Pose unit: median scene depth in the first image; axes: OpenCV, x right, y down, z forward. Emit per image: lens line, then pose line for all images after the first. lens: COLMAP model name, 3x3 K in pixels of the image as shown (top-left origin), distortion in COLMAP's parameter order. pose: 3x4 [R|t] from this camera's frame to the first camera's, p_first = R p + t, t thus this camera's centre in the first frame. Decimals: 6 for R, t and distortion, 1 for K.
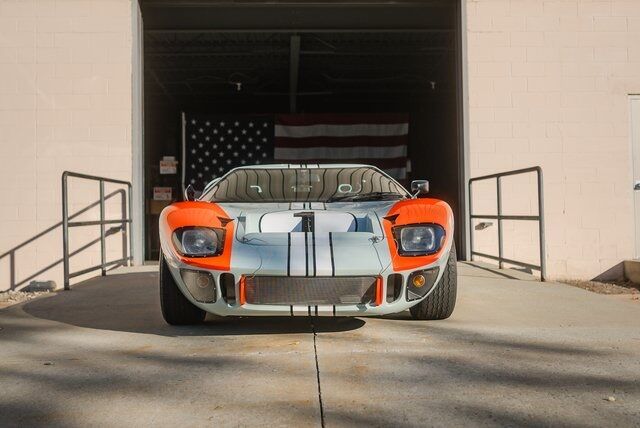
lens RADIAL K [[739.2, 0, 310.8], [0, 739.2, 214.2], [0, 0, 1]] dist [0.010386, 0.015078]
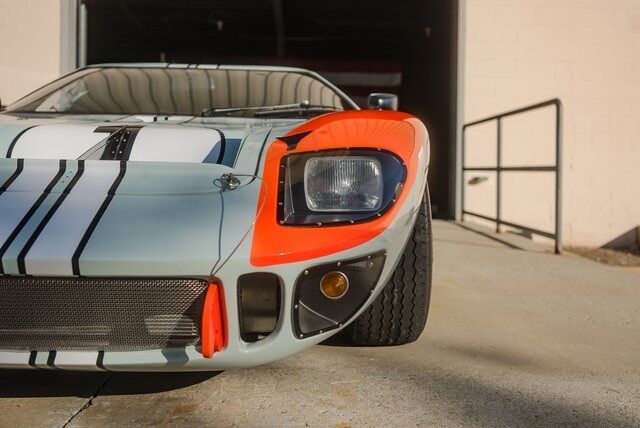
lens RADIAL K [[696.3, 0, 322.9], [0, 696.3, 197.3], [0, 0, 1]] dist [0.012621, 0.009138]
pose [[0.999488, 0.027798, 0.015861, 0.085191], [-0.028402, 0.998826, 0.039234, 0.016955], [-0.014752, -0.039664, 0.999104, 0.394829]]
